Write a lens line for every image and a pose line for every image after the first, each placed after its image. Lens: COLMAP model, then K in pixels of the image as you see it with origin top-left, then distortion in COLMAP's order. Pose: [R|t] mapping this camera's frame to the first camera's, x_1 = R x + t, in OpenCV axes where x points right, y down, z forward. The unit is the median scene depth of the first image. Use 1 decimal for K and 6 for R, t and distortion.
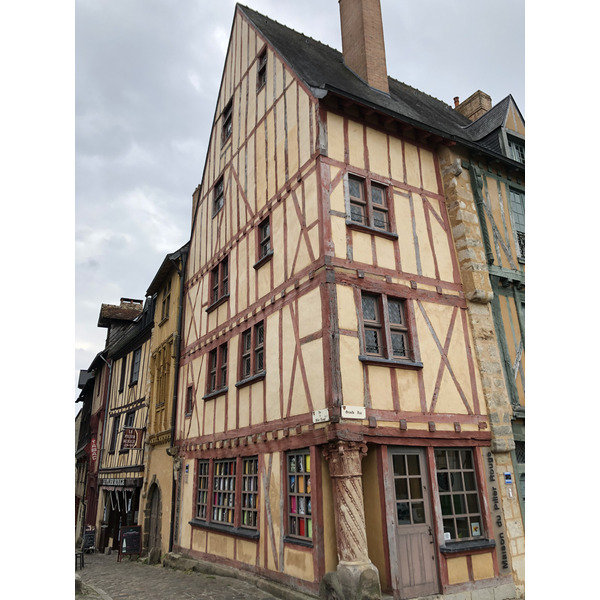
lens RADIAL K [[483.3, 0, 299.2], [0, 483.3, 284.7], [0, 0, 1]] dist [0.051300, -0.064490]
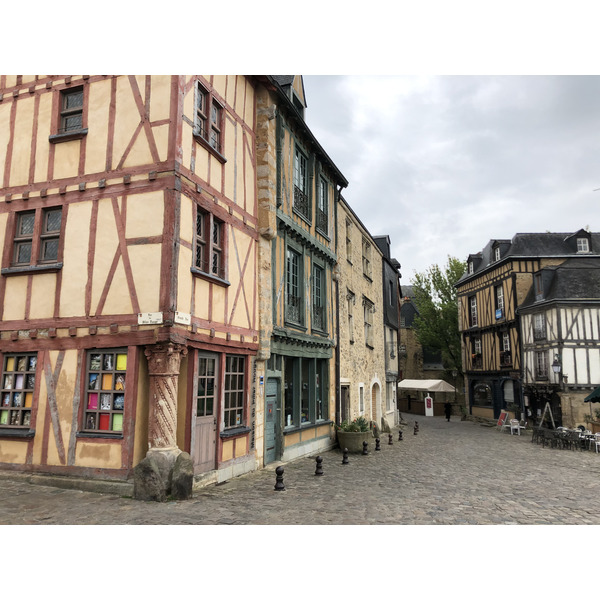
lens RADIAL K [[483.3, 0, 299.2], [0, 483.3, 284.7], [0, 0, 1]] dist [0.051300, -0.064490]
pose [[0.764324, 0.147864, 0.627650, -0.335851], [-0.252409, 0.964291, 0.080202, 0.038756], [-0.593379, -0.219725, 0.774353, 0.039526]]
